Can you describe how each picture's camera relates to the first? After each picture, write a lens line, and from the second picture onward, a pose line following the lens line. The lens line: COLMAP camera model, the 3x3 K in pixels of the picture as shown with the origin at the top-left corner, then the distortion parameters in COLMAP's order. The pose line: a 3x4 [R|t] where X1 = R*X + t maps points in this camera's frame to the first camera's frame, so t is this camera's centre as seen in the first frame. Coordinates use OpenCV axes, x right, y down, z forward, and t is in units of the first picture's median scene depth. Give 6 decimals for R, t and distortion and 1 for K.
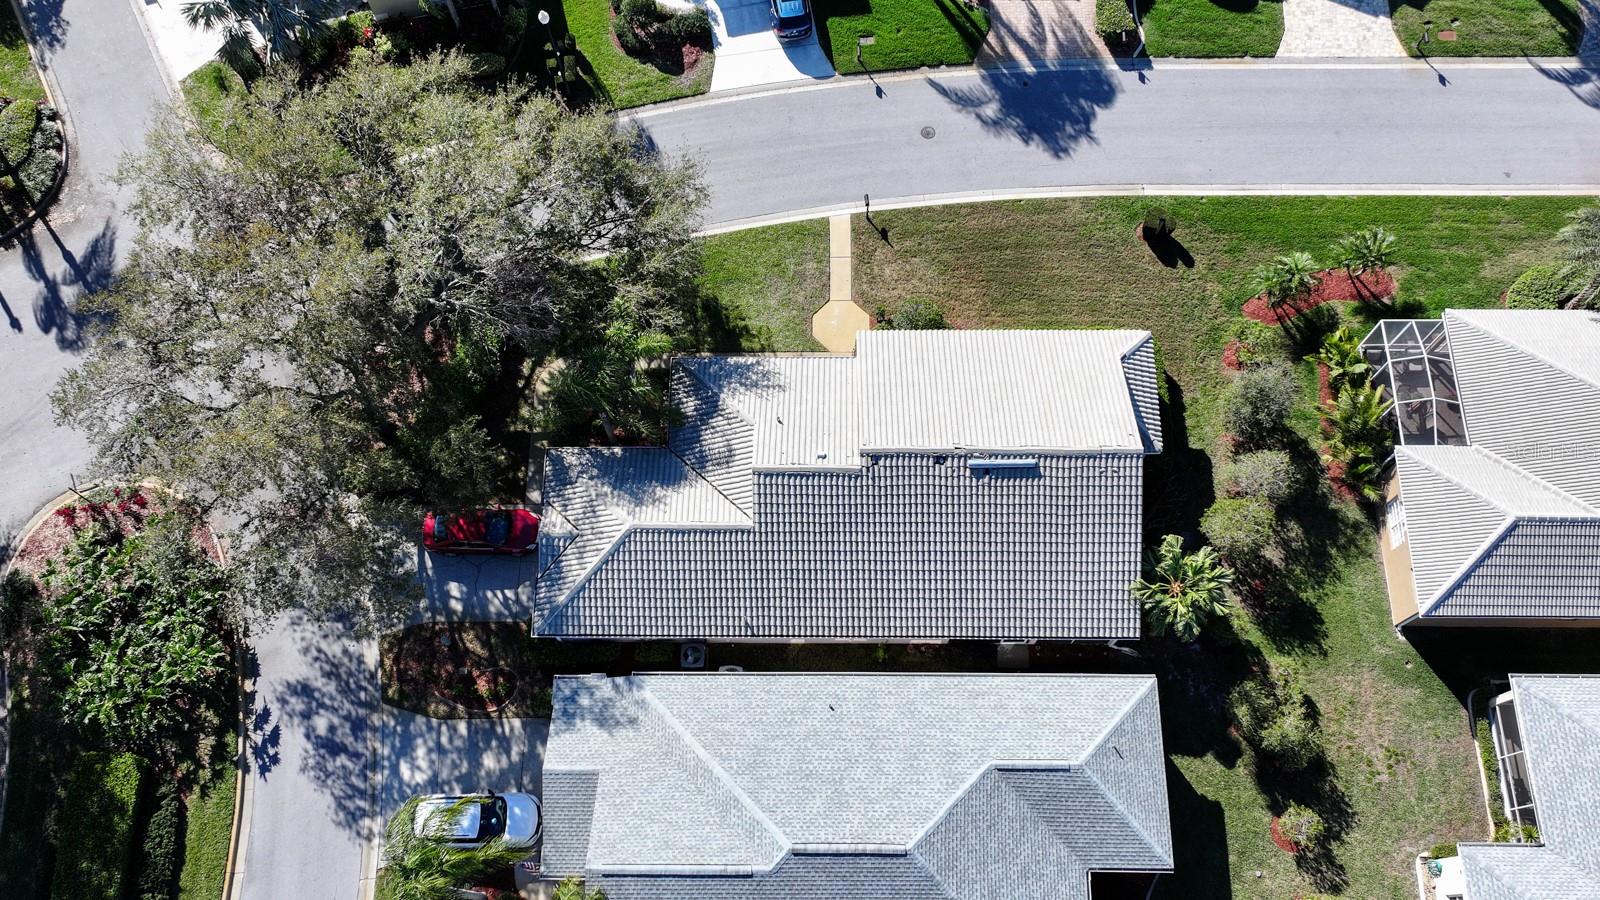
lens RADIAL K [[1309.4, 0, 799.1], [0, 1309.4, 454.8], [0, 0, 1]] dist [0.014615, -0.014784]
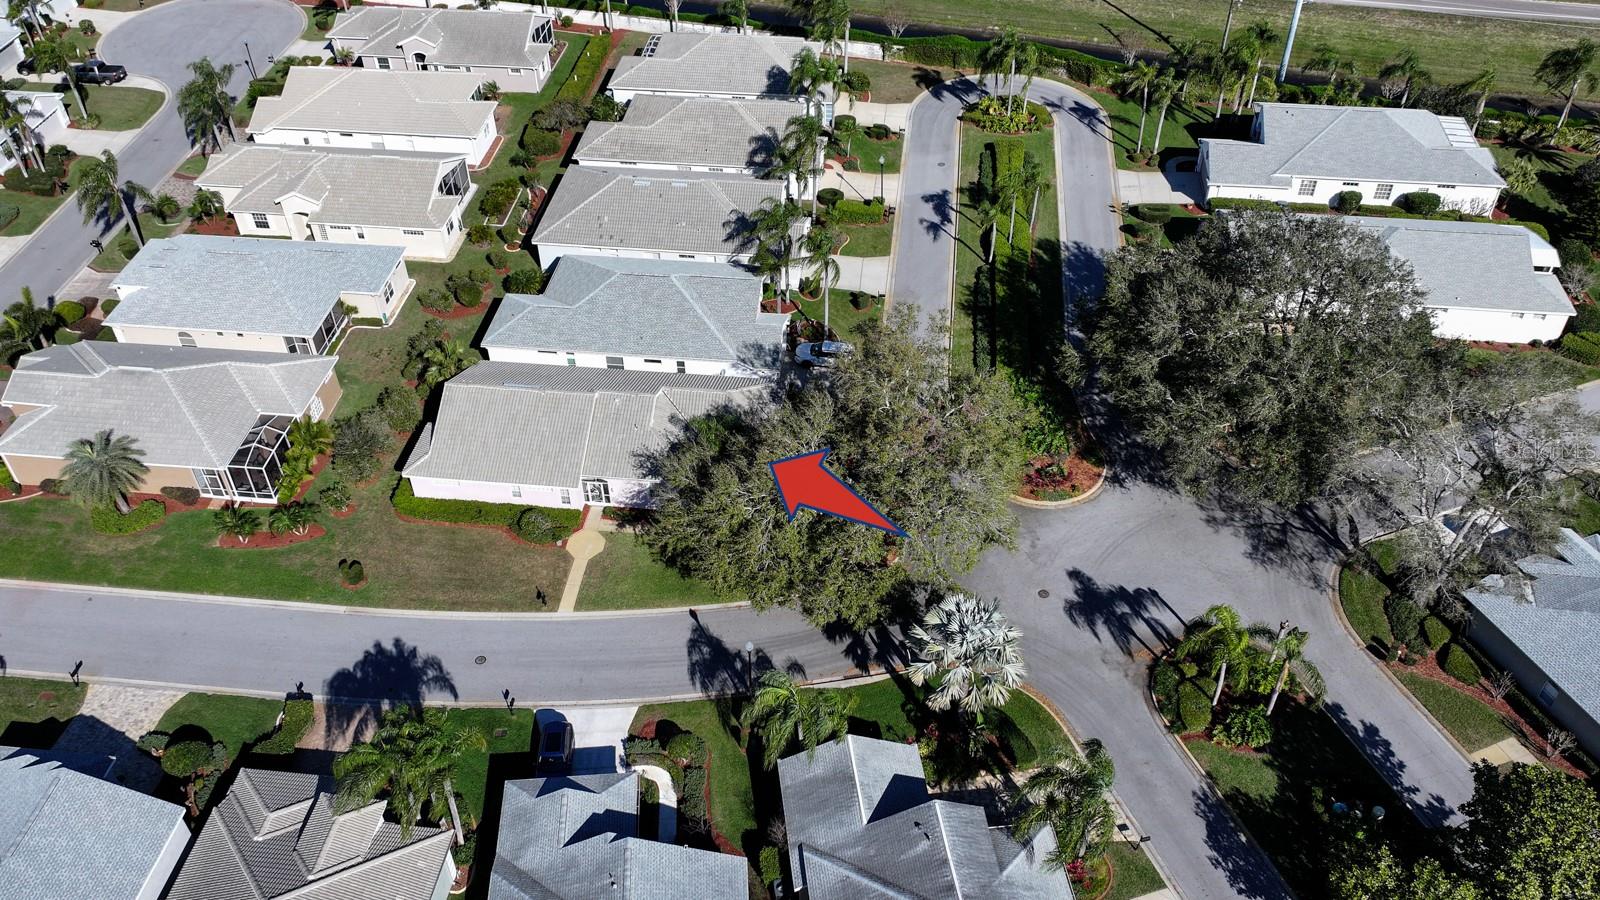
lens RADIAL K [[1309.4, 0, 799.1], [0, 1309.4, 454.8], [0, 0, 1]] dist [0.014615, -0.014784]
pose [[-0.993595, -0.047440, 0.102564, -0.395865], [0.112683, -0.347602, 0.930847, -1.579868], [-0.008508, 0.936441, 0.350721, 0.412613]]
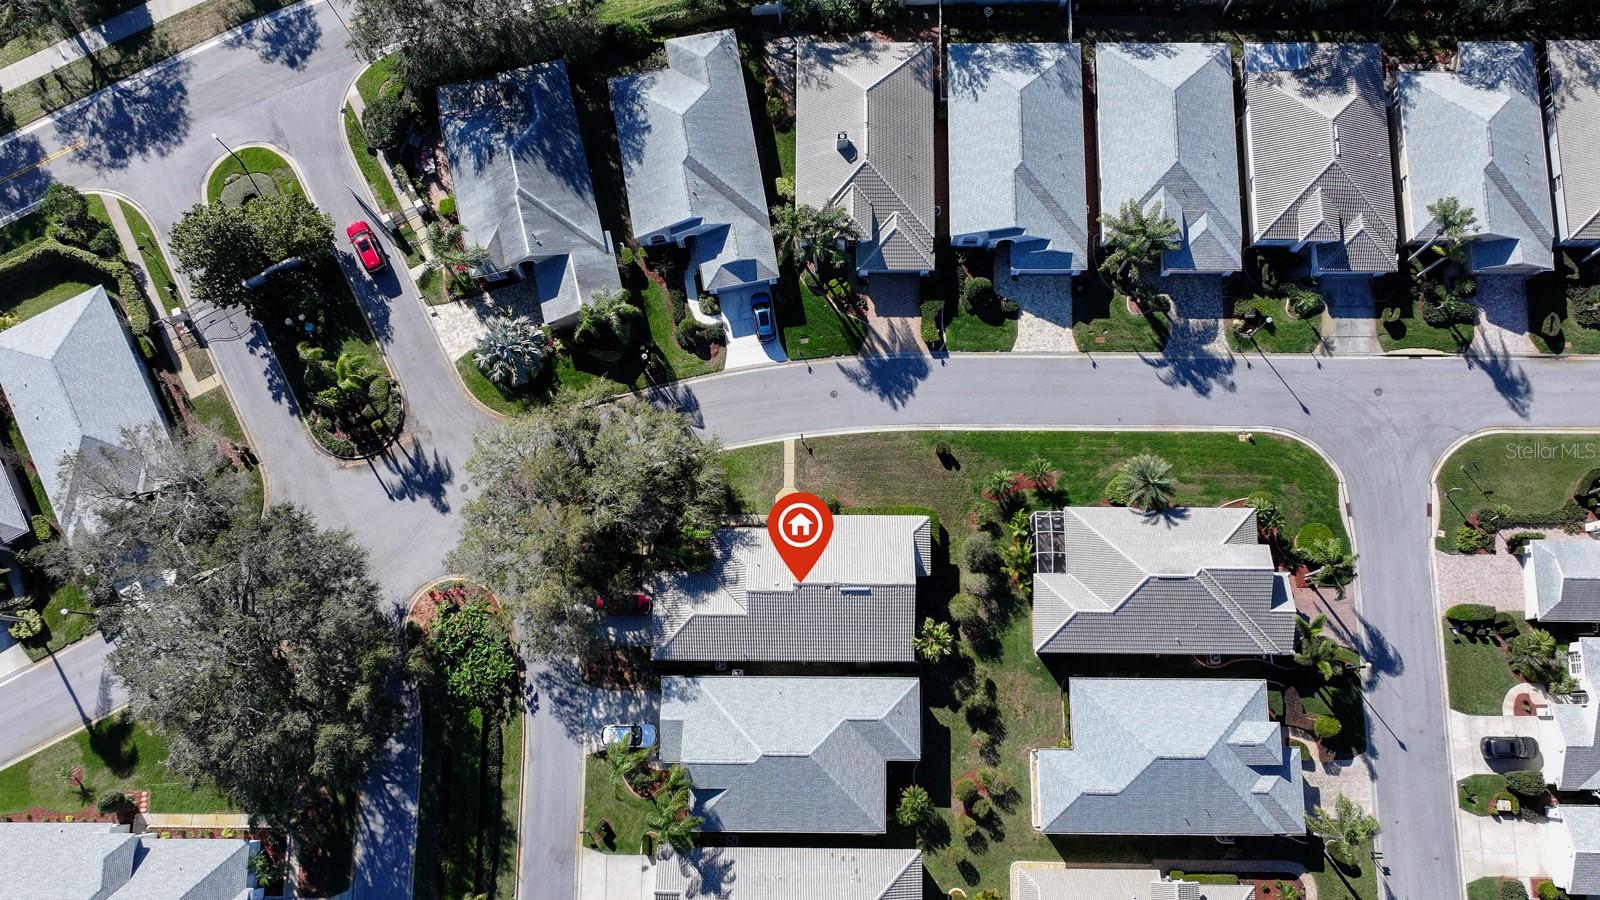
lens RADIAL K [[1309.4, 0, 799.1], [0, 1309.4, 454.8], [0, 0, 1]] dist [0.014615, -0.014784]
pose [[1.000000, 0.000510, -0.000301, 0.053980], [-0.000456, 0.987135, 0.159891, -0.555296], [0.000379, -0.159891, 0.987135, -1.153712]]
